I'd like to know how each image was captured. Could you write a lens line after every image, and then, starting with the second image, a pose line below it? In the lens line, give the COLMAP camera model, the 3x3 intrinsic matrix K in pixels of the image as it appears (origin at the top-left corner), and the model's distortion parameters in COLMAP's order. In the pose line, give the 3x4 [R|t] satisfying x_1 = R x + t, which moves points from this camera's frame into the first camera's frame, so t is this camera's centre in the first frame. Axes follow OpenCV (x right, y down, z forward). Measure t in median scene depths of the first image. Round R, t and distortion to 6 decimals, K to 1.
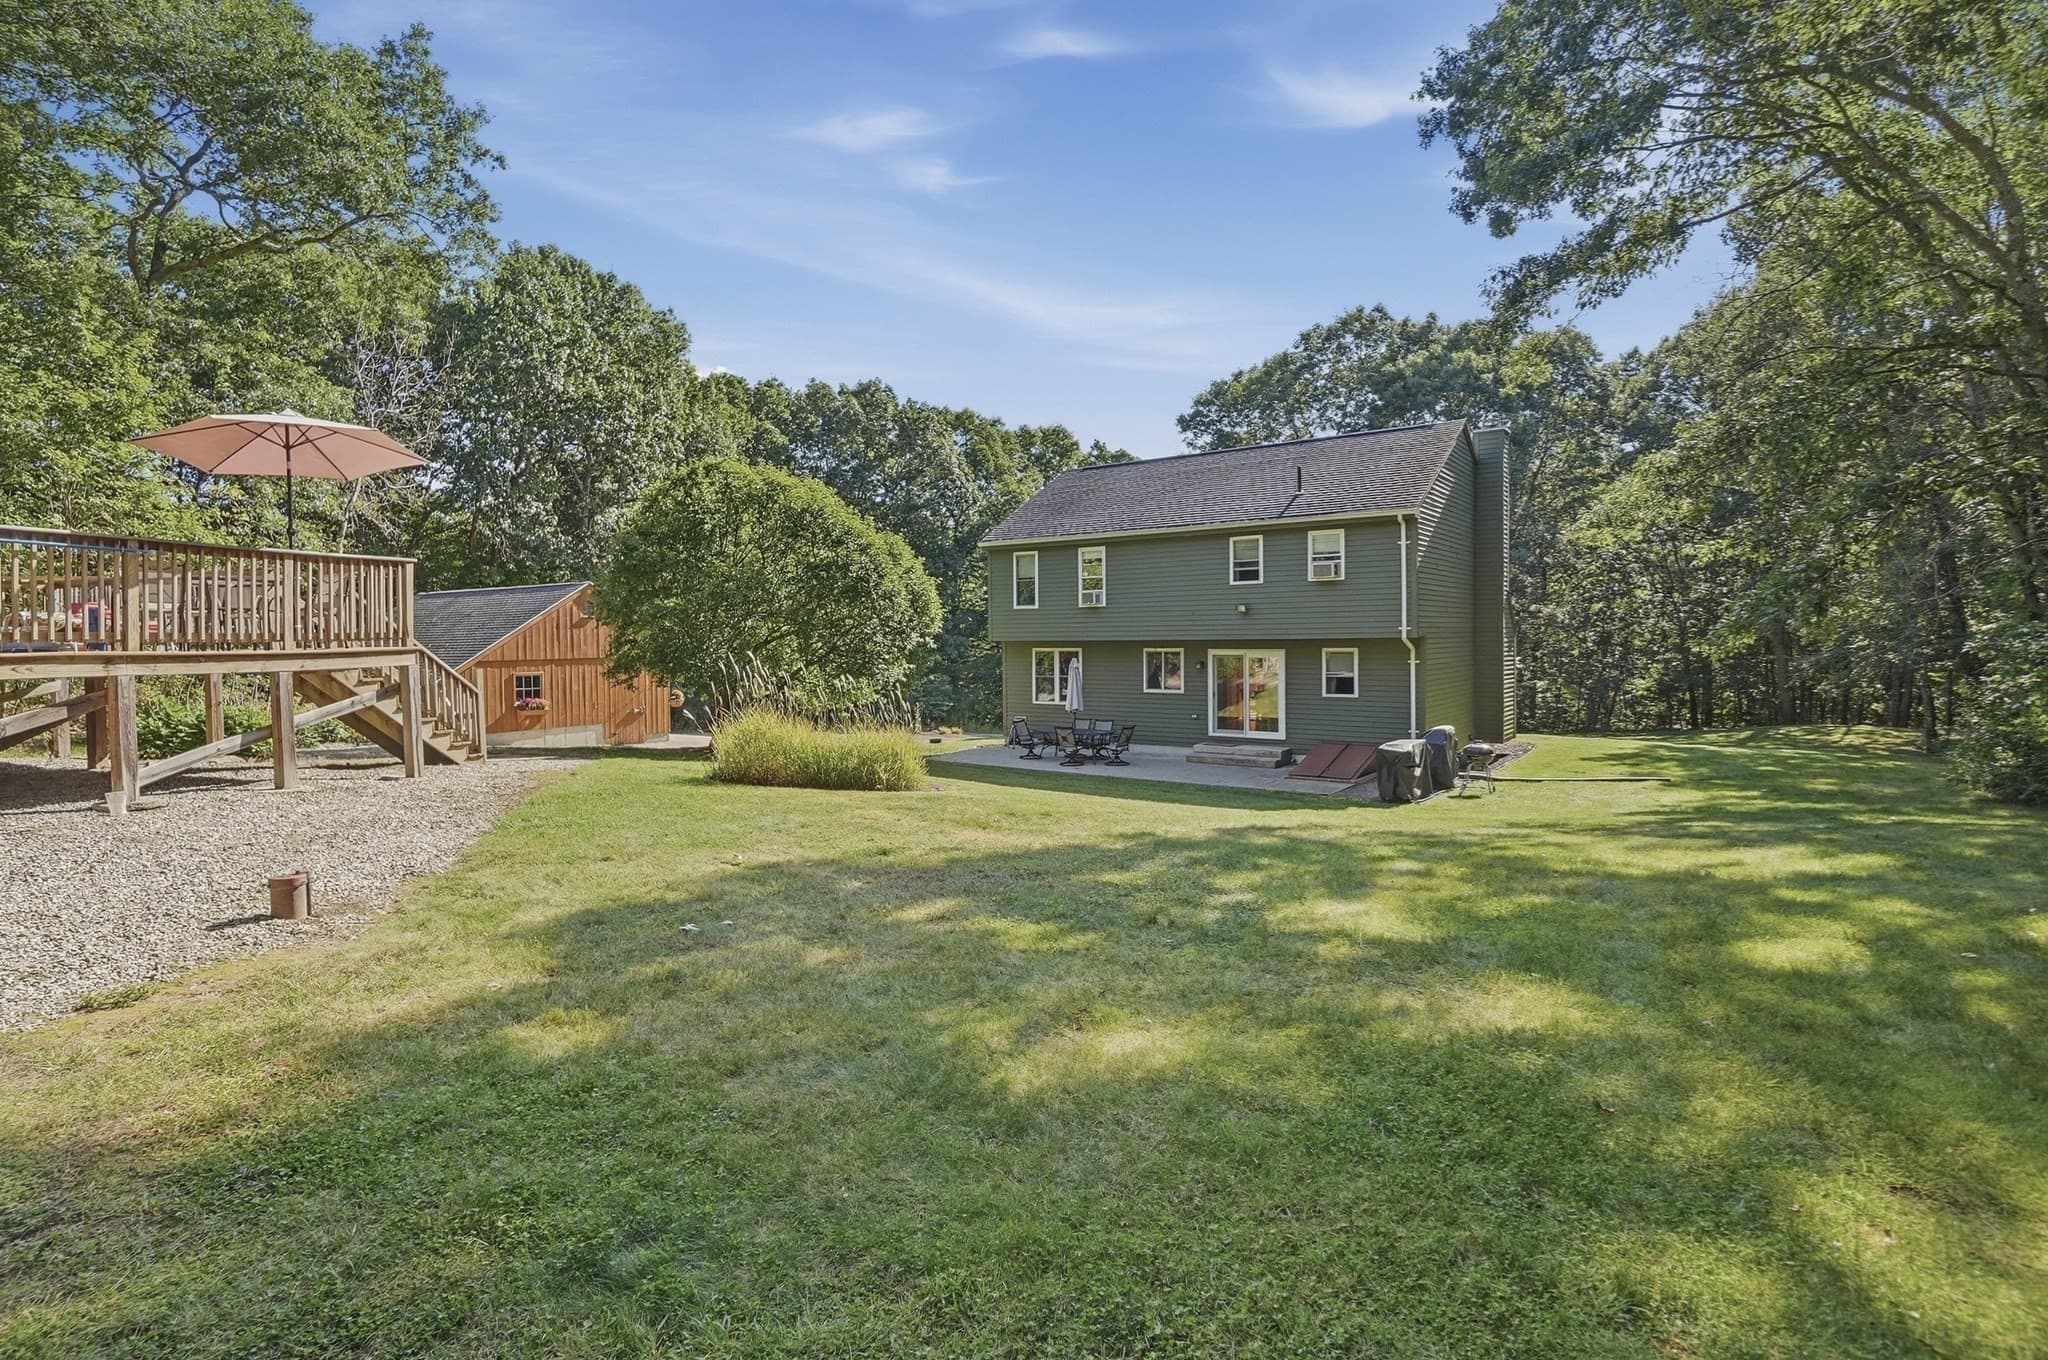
lens RADIAL K [[1198.2, 0, 1025.2], [0, 1198.2, 652.2], [0, 0, 1]] dist [-0.025791, -0.000279]
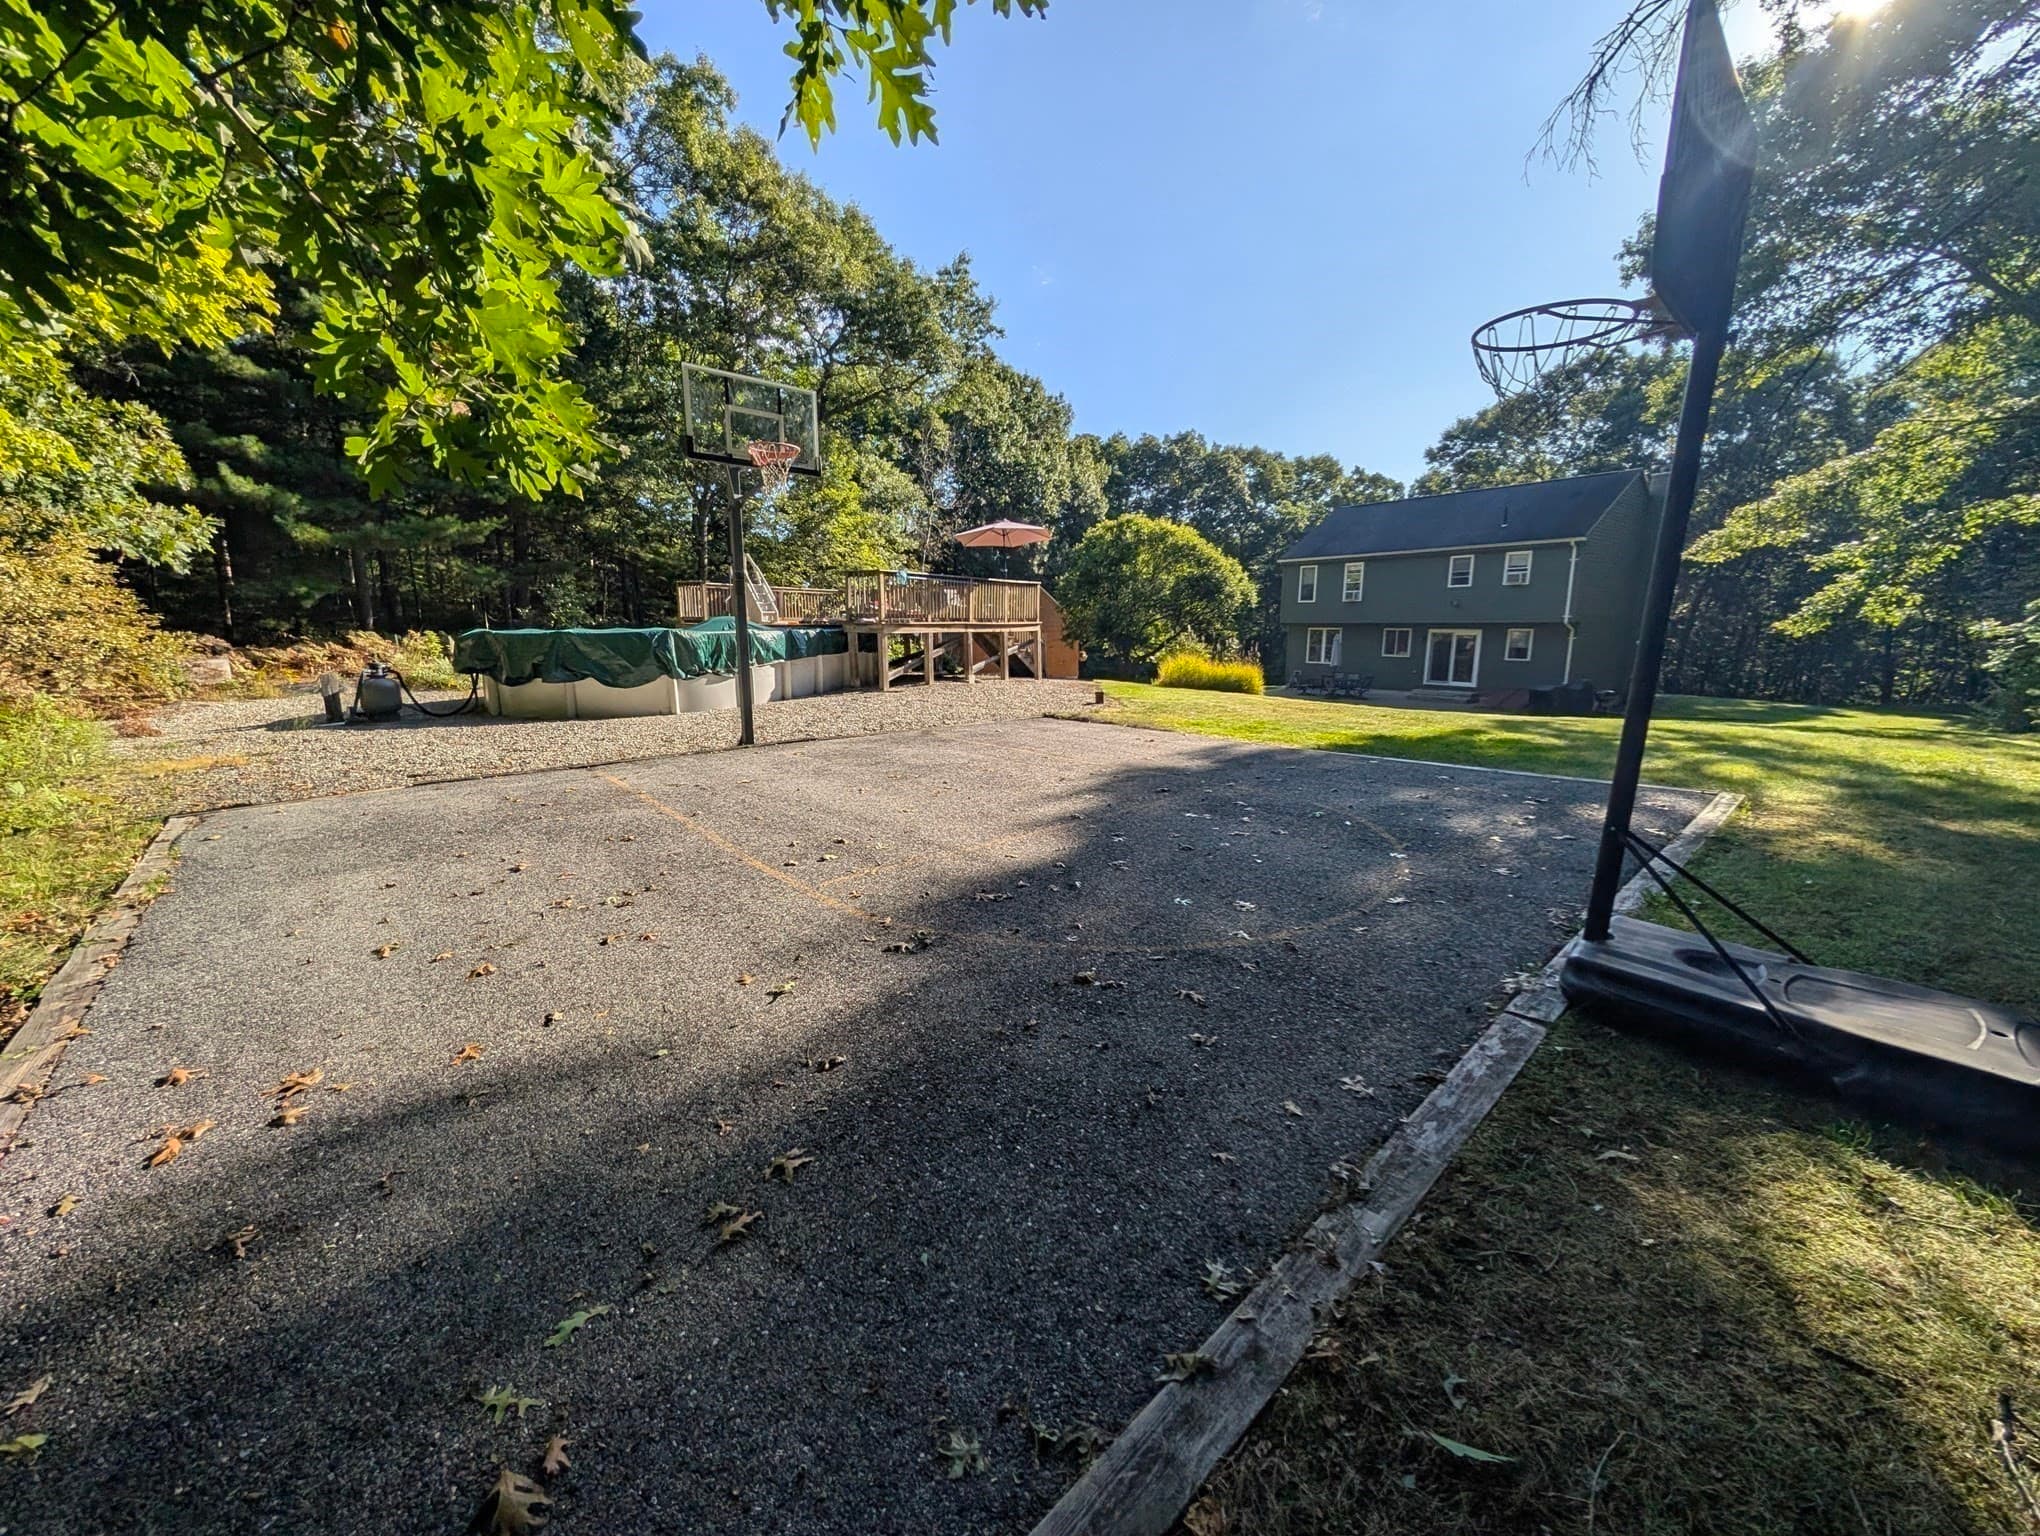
lens RADIAL K [[820.2, 0, 1016.1], [0, 820.2, 796.8], [0, 0, 1]] dist [-0.002418, -0.000110]
pose [[0.951384, 0.070278, -0.299882, -0.023415], [-0.009645, 0.979941, 0.199052, 0.004078], [0.307856, -0.186482, 0.932979, -0.201440]]
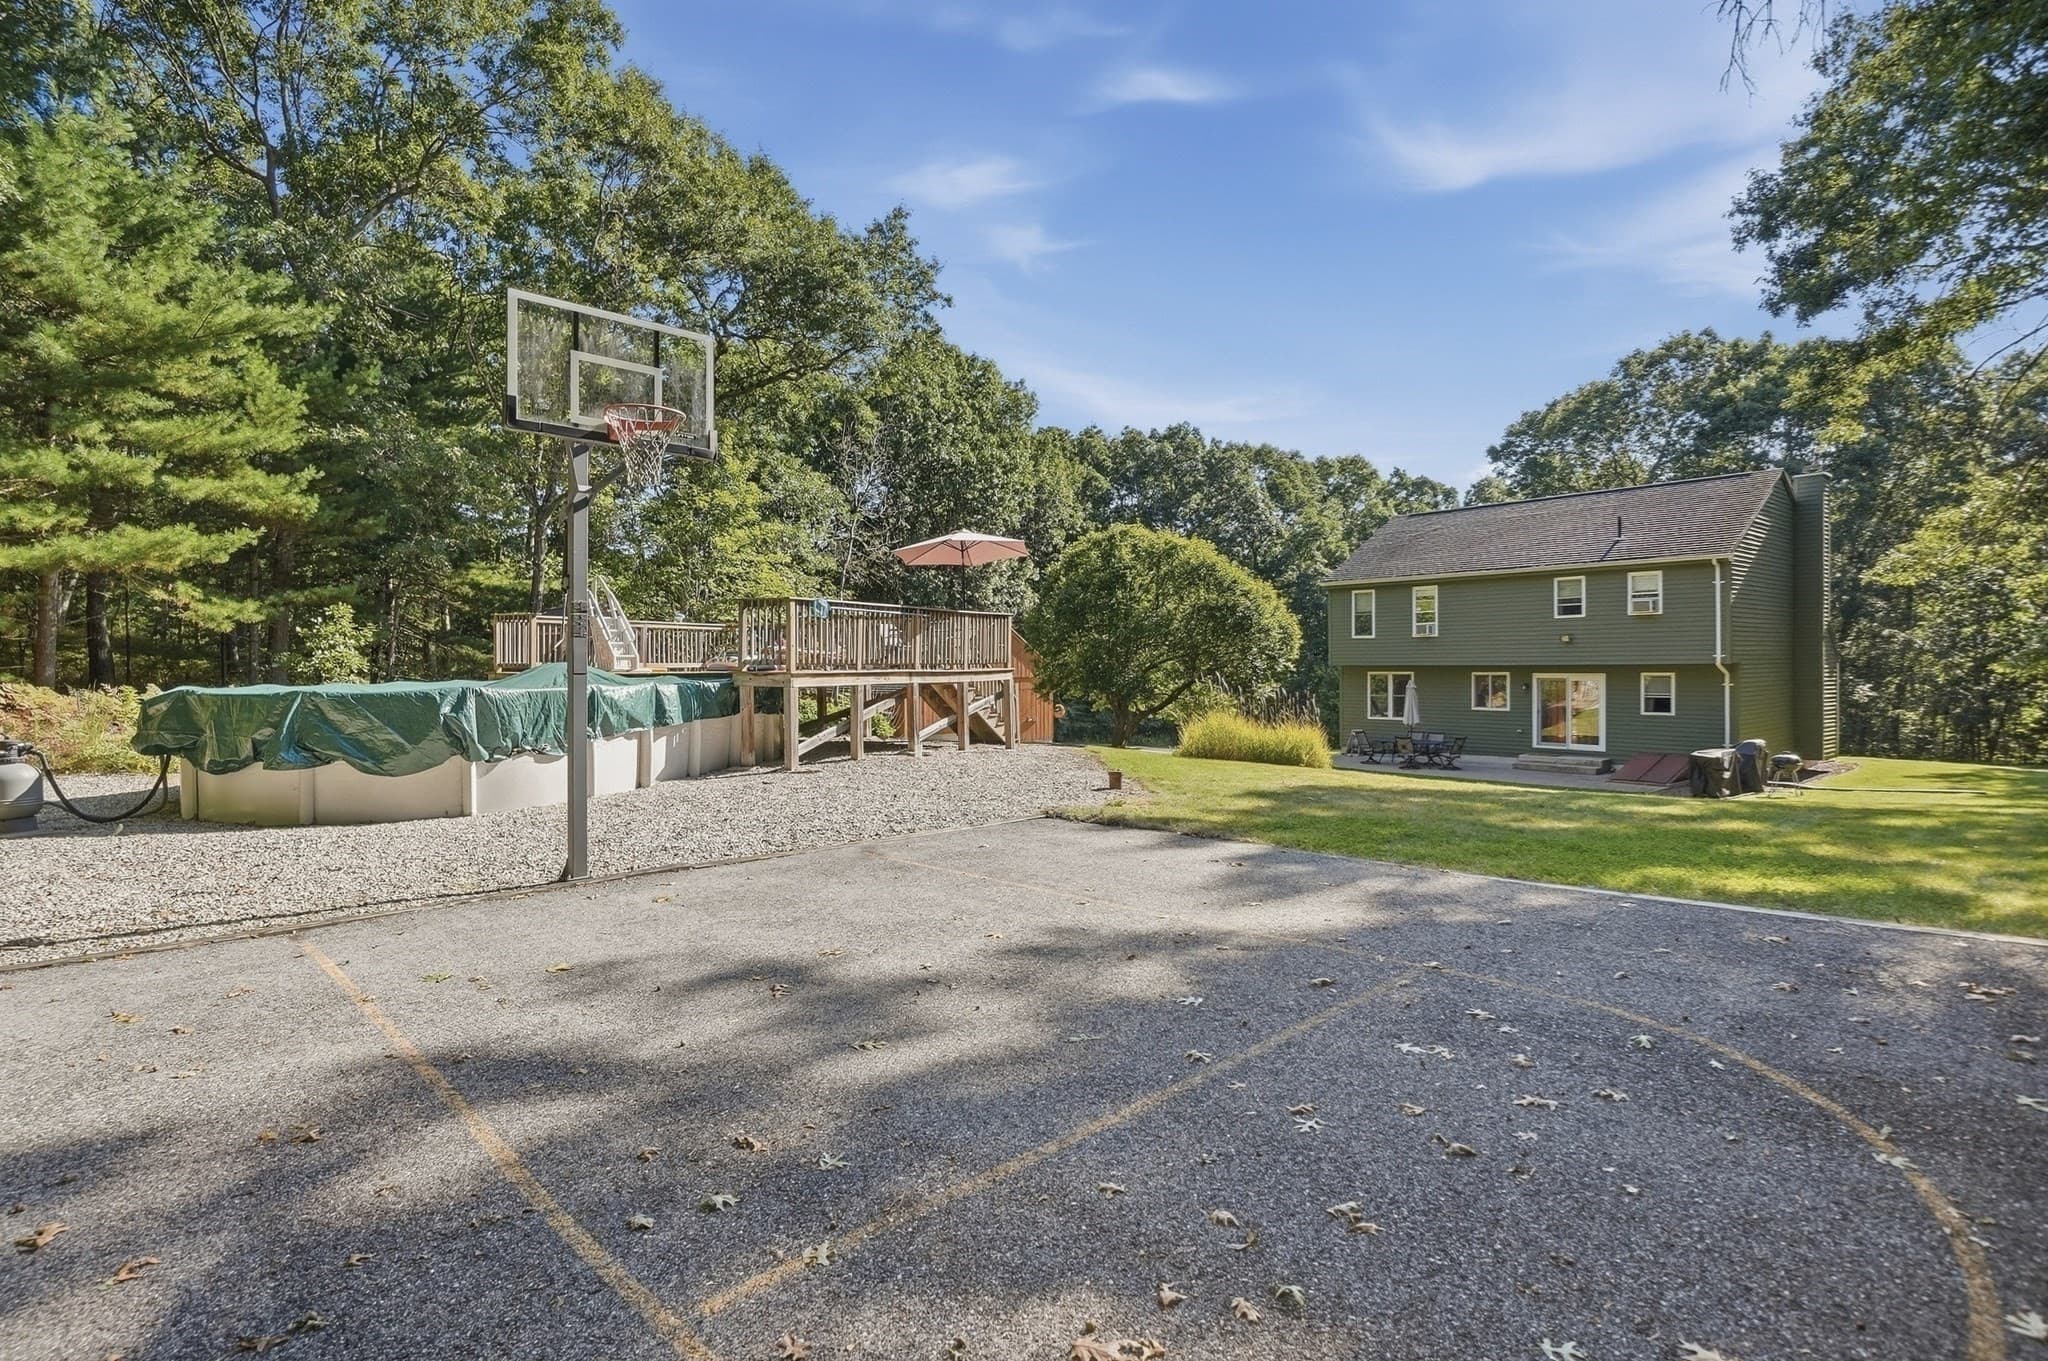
lens RADIAL K [[1126.5, 0, 994.4], [0, 1126.5, 679.4], [0, 0, 1]] dist [-0.024749, -0.001876]
pose [[0.960275, 0.005622, -0.278998, -0.041739], [-0.004880, 0.999982, 0.003353, 0.002046], [0.279012, -0.001858, 0.960286, -0.174053]]
